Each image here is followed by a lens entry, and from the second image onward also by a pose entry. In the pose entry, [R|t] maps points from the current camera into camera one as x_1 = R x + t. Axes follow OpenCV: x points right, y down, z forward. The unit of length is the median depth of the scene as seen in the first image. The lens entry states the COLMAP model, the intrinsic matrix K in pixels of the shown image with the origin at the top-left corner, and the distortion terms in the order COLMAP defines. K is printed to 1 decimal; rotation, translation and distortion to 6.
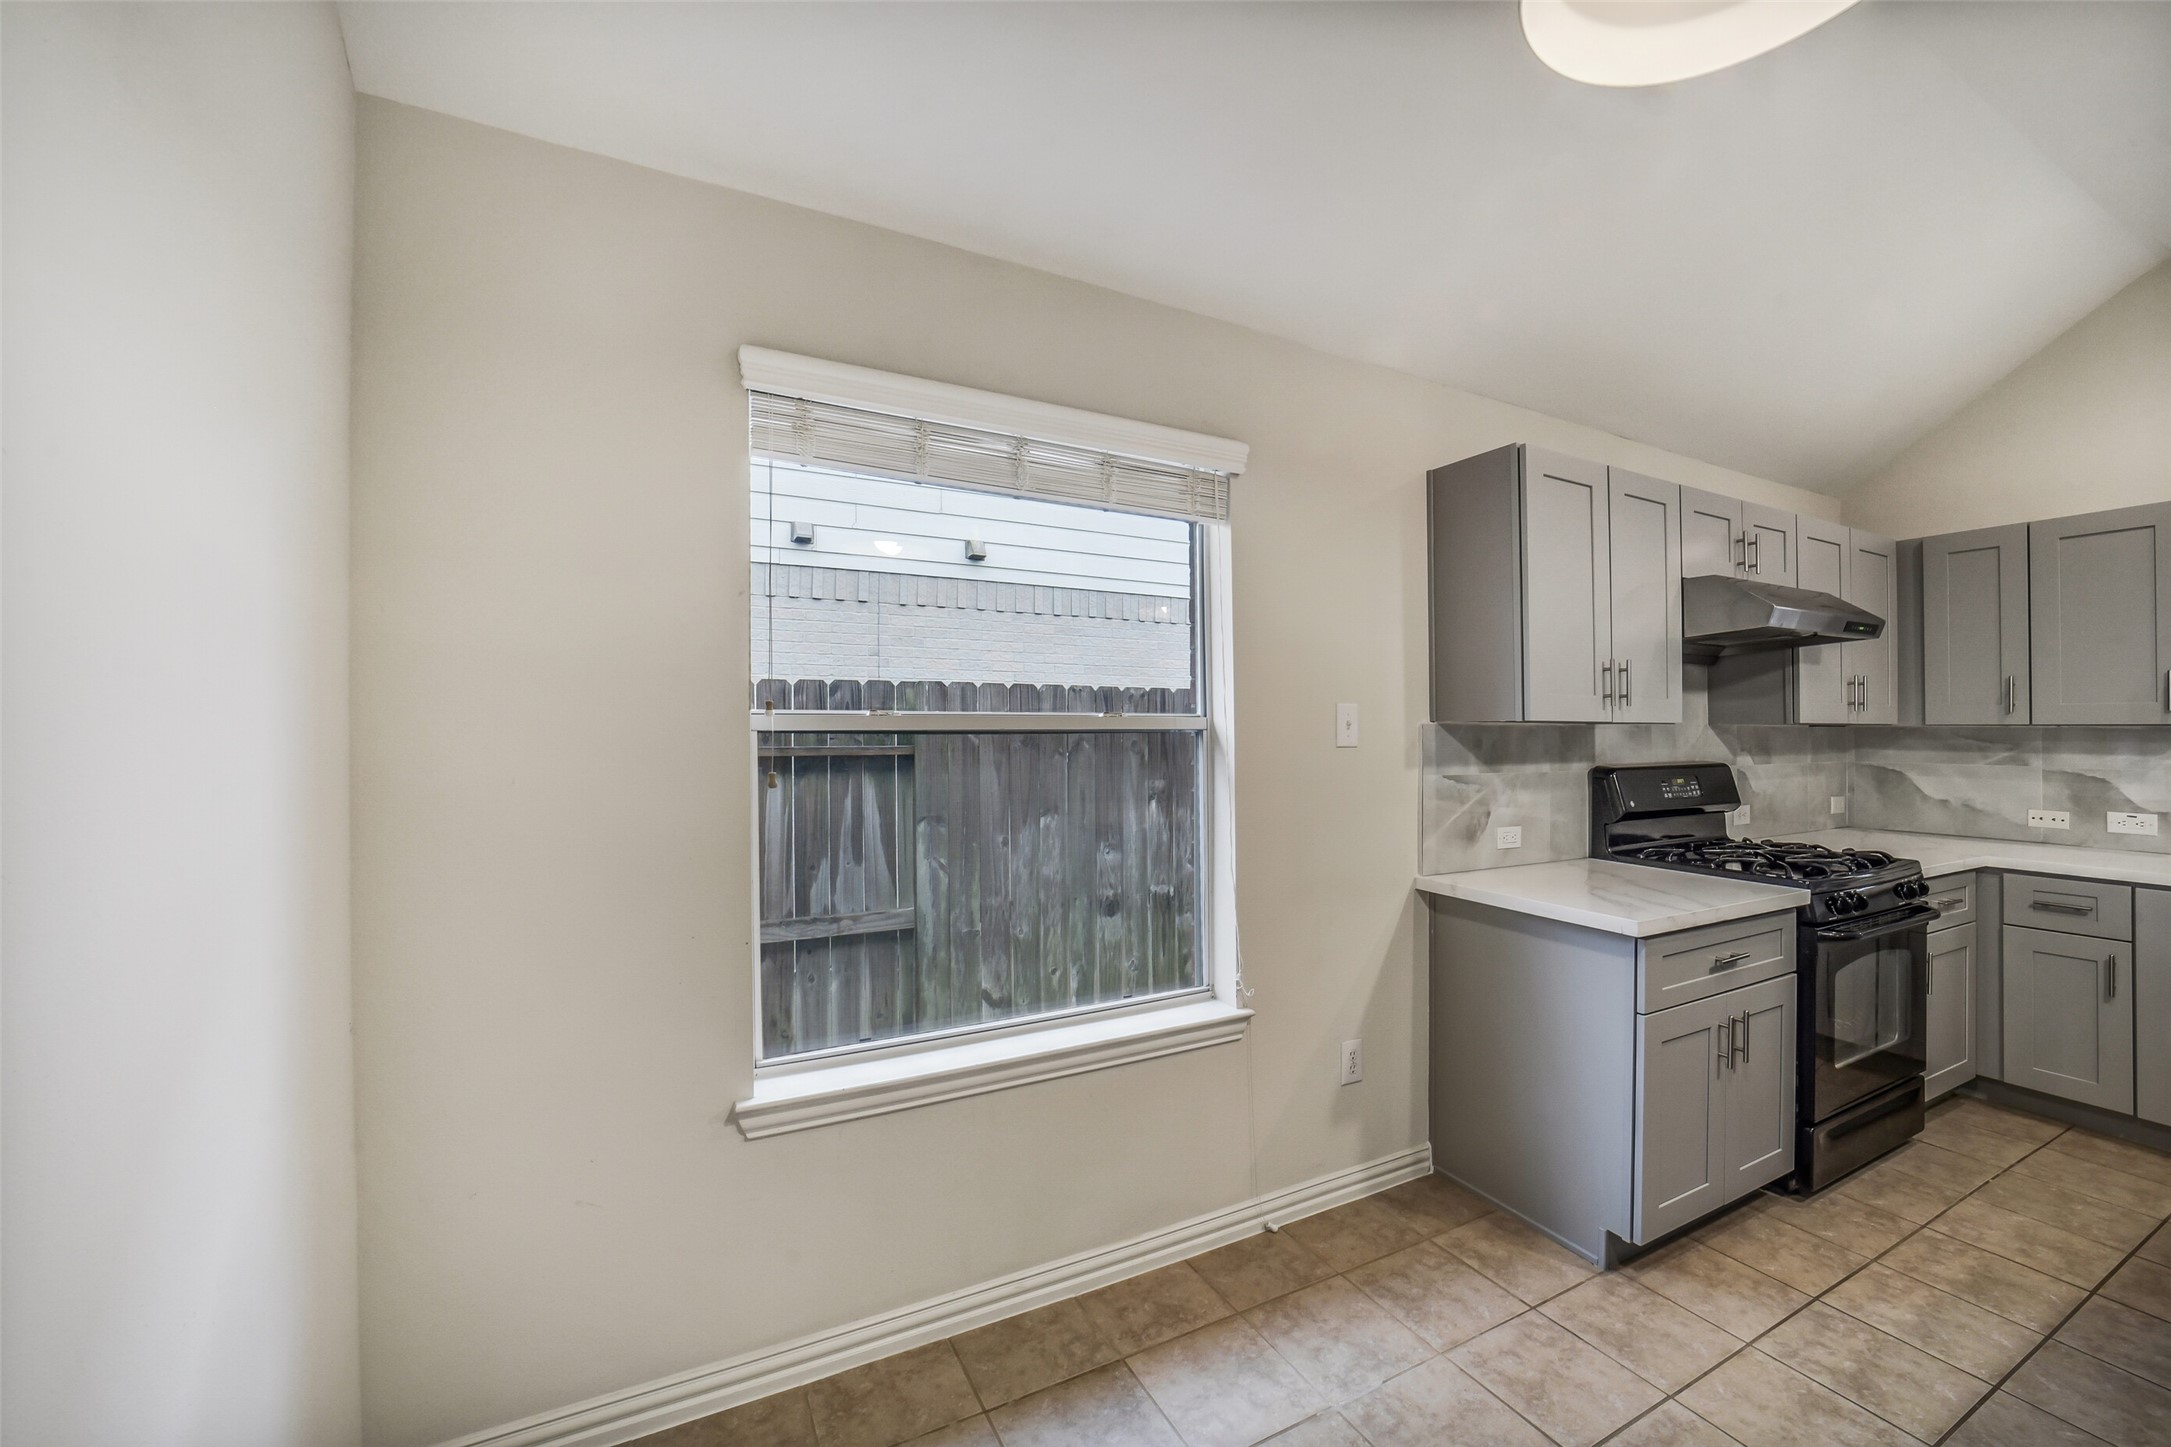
lens RADIAL K [[856.9, 0, 1089.4], [0, 856.9, 729.3], [0, 0, 1]] dist [-0.040924, 0.008527]
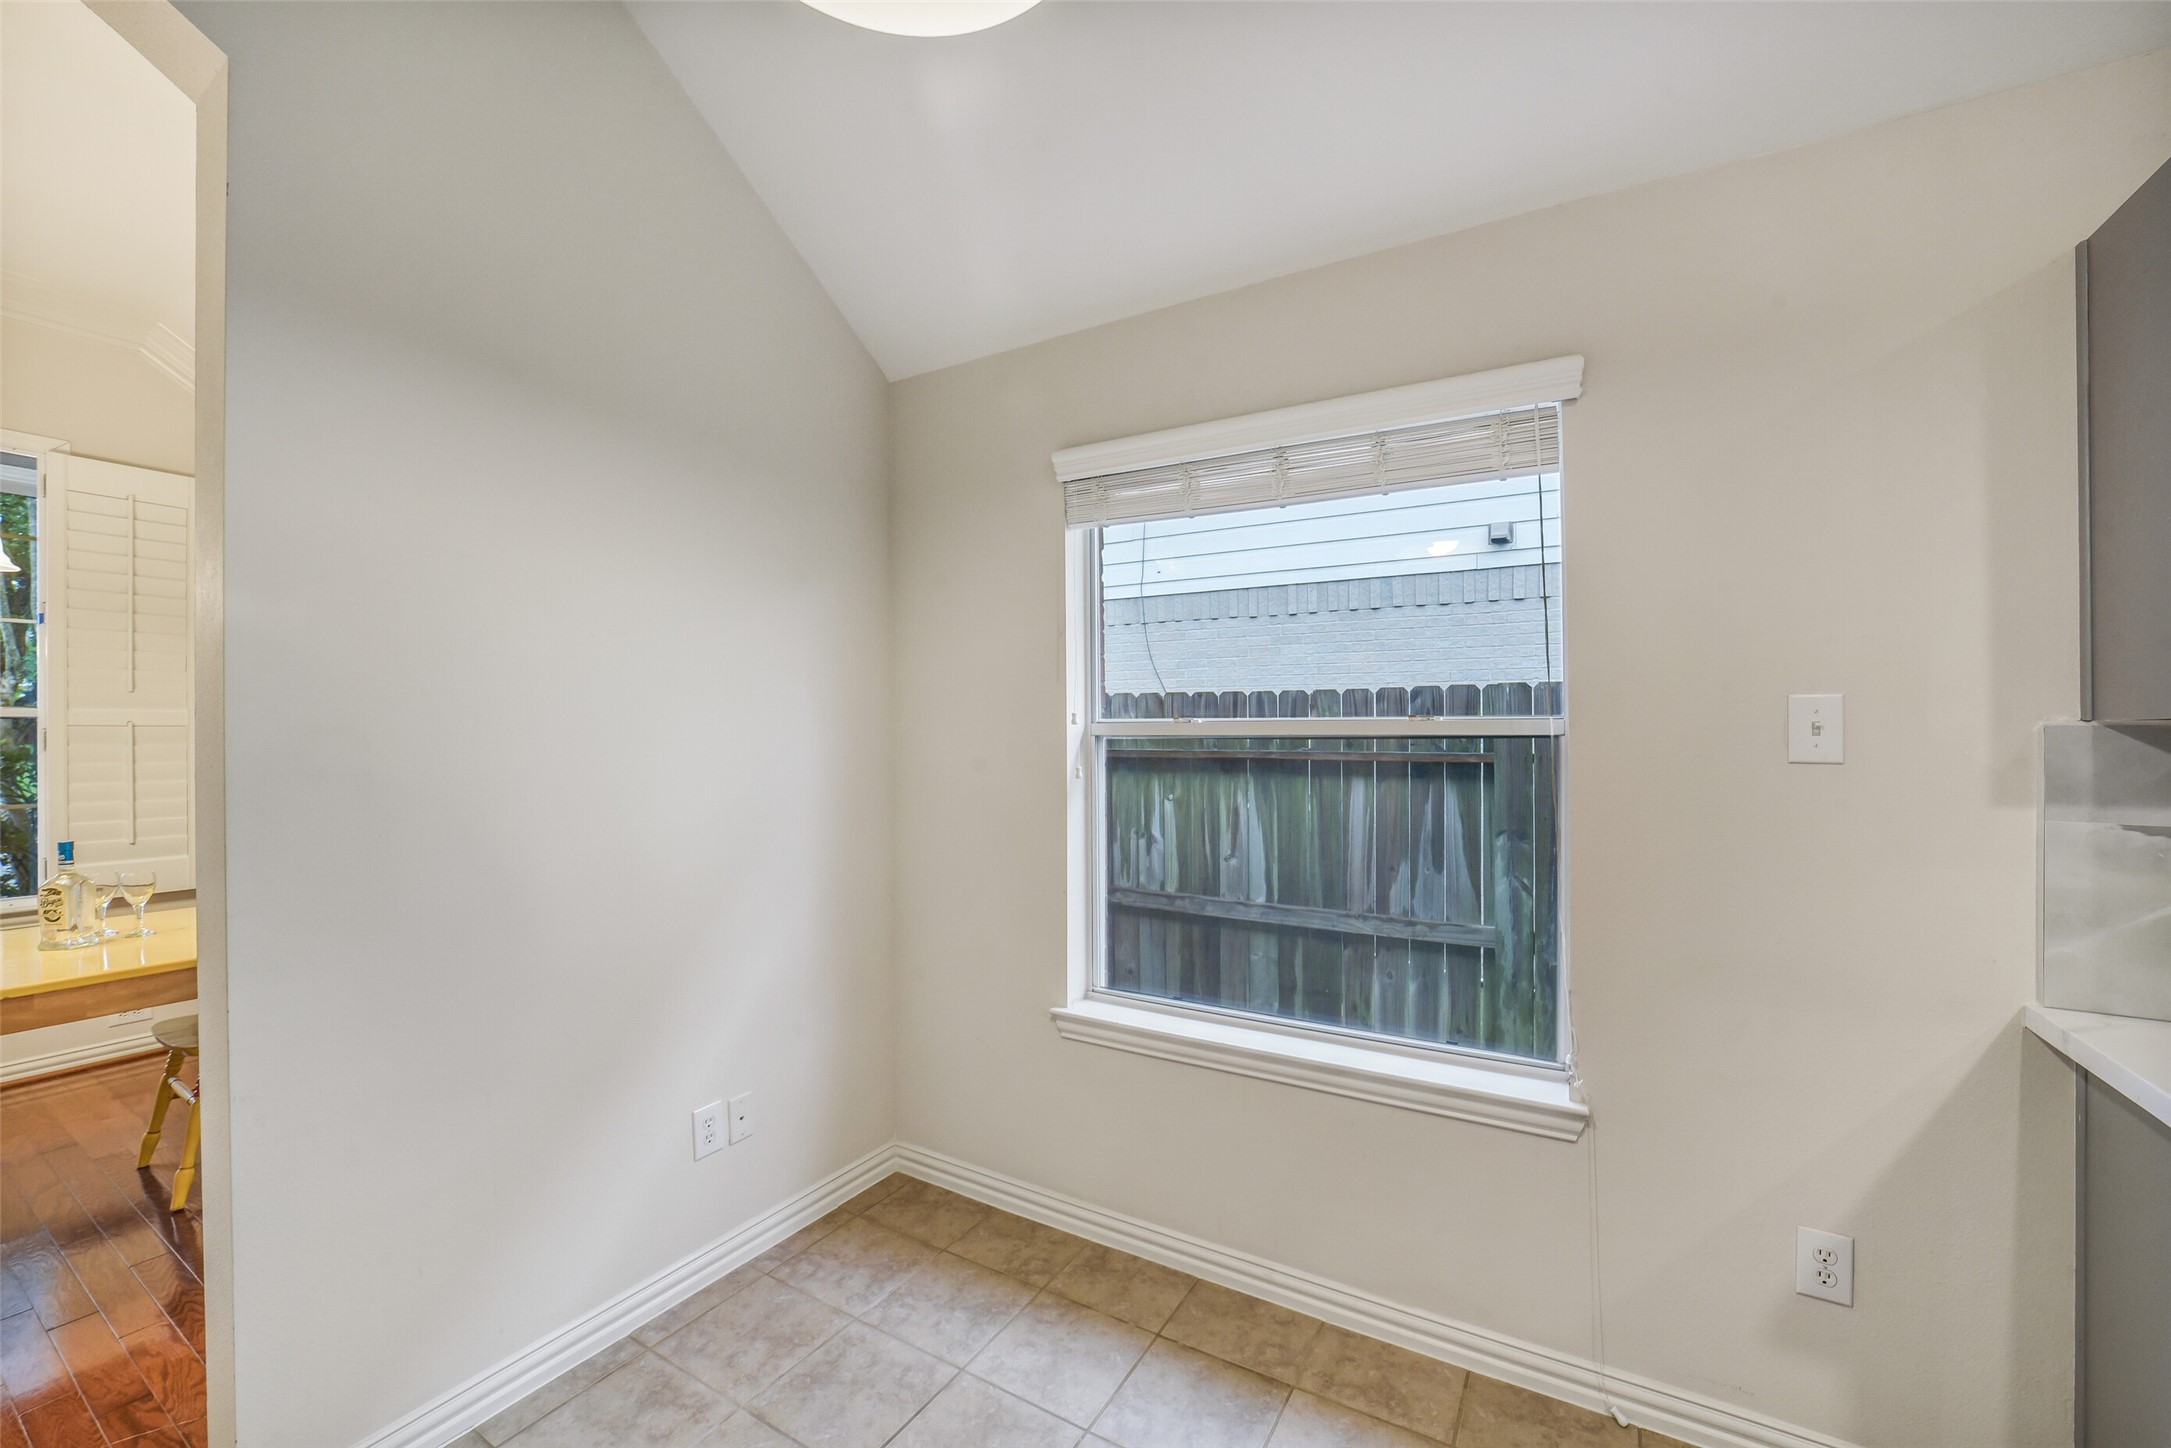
lens RADIAL K [[851.4, 0, 1090.0], [0, 851.4, 740.3], [0, 0, 1]] dist [-0.044858, 0.011120]
pose [[0.527522, 0.005862, -0.849521, 0.445682], [-0.001814, 0.999982, 0.005774, 0.000997], [0.849540, -0.001505, 0.527523, 0.184196]]
